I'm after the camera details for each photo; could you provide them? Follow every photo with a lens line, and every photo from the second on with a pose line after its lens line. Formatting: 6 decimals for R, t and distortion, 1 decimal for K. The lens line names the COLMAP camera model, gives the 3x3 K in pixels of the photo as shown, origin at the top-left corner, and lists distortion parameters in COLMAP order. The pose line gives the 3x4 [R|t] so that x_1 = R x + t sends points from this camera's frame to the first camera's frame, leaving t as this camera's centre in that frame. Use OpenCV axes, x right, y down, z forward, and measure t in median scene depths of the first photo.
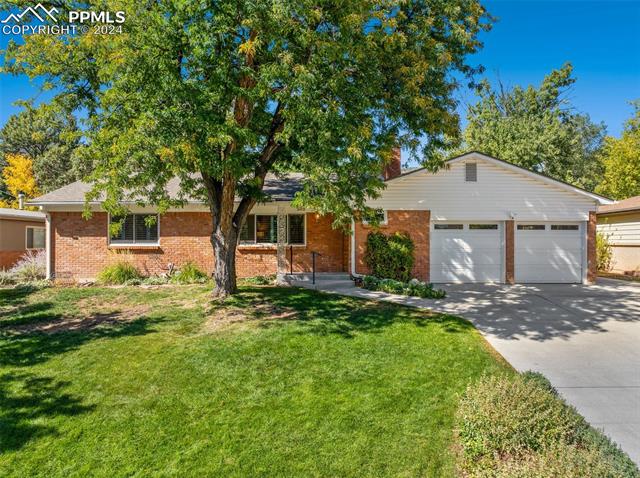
lens RADIAL K [[457.2, 0, 320.0], [0, 457.2, 239.0], [0, 0, 1]] dist [-0.034313, 0.006871]
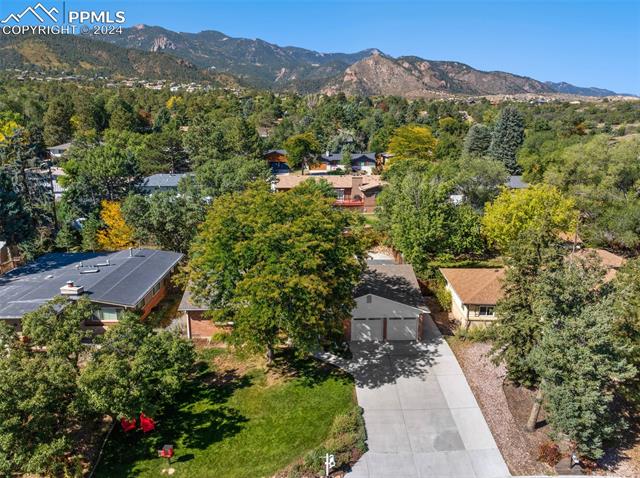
lens RADIAL K [[441.3, 0, 320.0], [0, 441.3, 239.0], [0, 0, 1]] dist [-0.036862, 0.003707]
pose [[0.999889, -0.001065, 0.014888, 0.057824], [-0.002455, 0.972123, 0.234458, -1.356718], [-0.014723, -0.234469, 0.972012, -1.579007]]
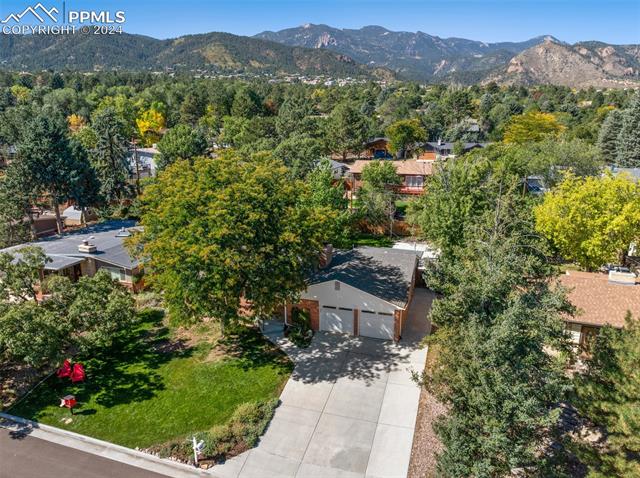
lens RADIAL K [[441.3, 0, 320.0], [0, 441.3, 239.0], [0, 0, 1]] dist [-0.036862, 0.003707]
pose [[0.950410, 0.078992, -0.300801, 1.168494], [-0.001888, 0.968654, 0.248408, -1.186140], [0.310994, -0.235522, 0.920767, -1.165101]]
